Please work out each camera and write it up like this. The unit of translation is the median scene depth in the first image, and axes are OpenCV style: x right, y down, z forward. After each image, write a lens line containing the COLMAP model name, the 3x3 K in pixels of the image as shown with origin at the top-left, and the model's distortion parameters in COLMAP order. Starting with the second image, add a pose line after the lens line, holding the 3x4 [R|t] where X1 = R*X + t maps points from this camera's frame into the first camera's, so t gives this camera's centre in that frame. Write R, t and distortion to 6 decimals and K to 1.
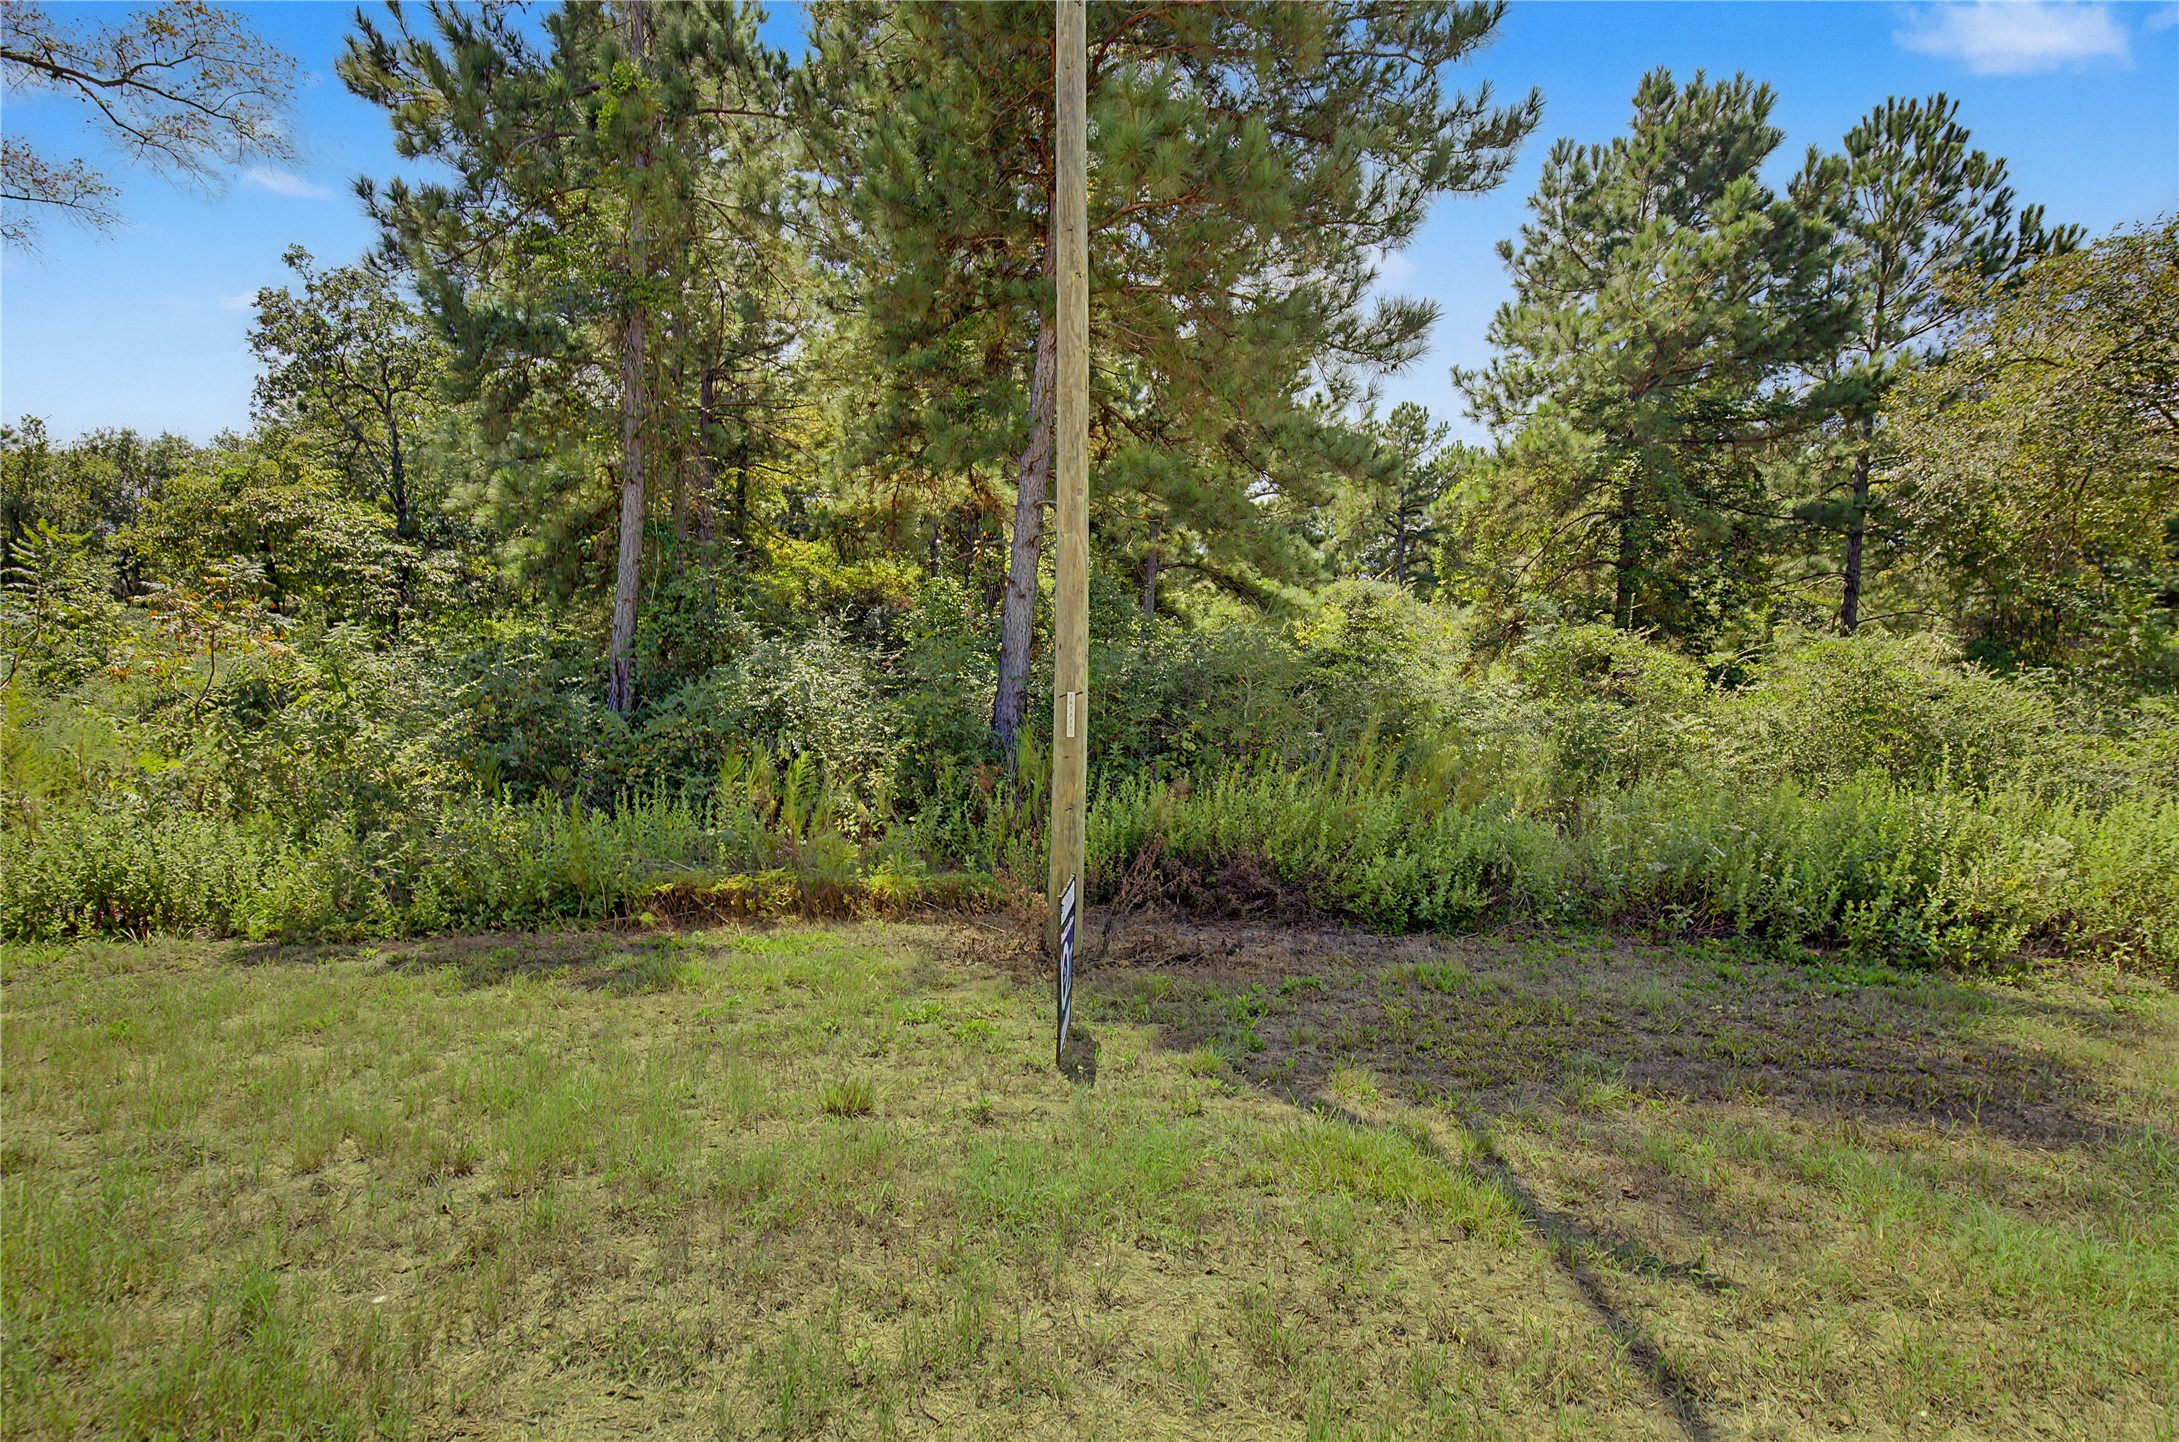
lens RADIAL K [[1000.6, 0, 1090.1], [0, 1000.6, 721.1], [0, 0, 1]] dist [0.003339, -0.000560]
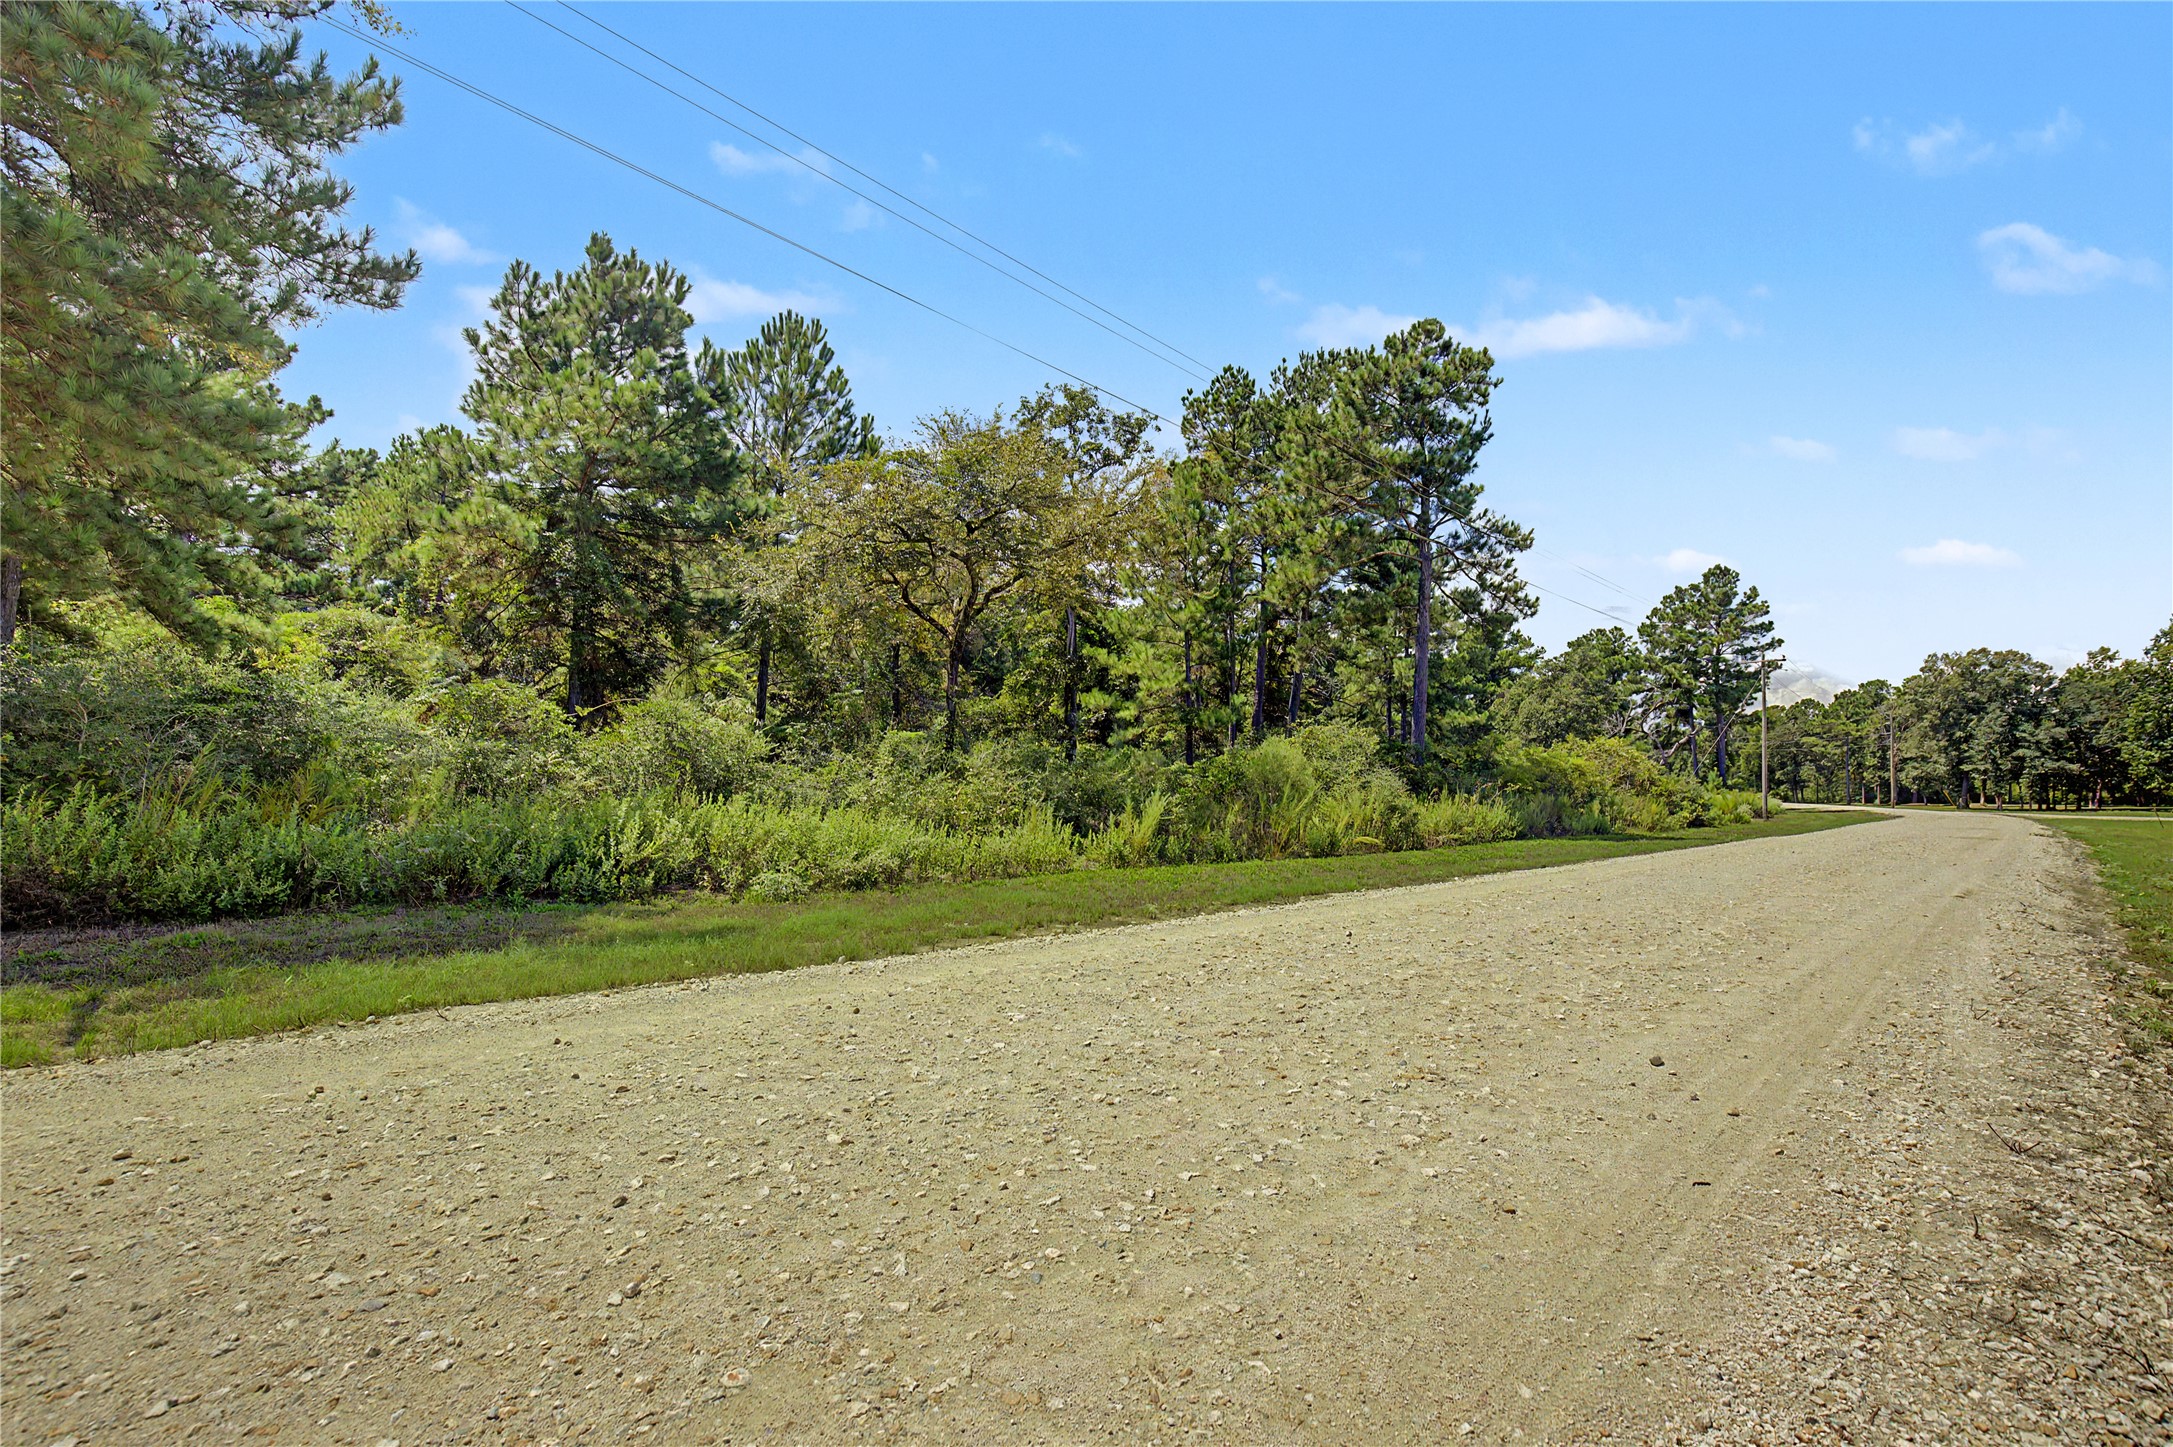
lens RADIAL K [[1019.2, 0, 1088.5], [0, 1019.2, 746.7], [0, 0, 1]] dist [-0.008494, 0.003549]
pose [[0.676412, 0.009941, 0.736456, 0.071689], [-0.001076, 0.999921, -0.012508, 0.003442], [-0.736522, 0.007668, 0.676370, -0.397759]]
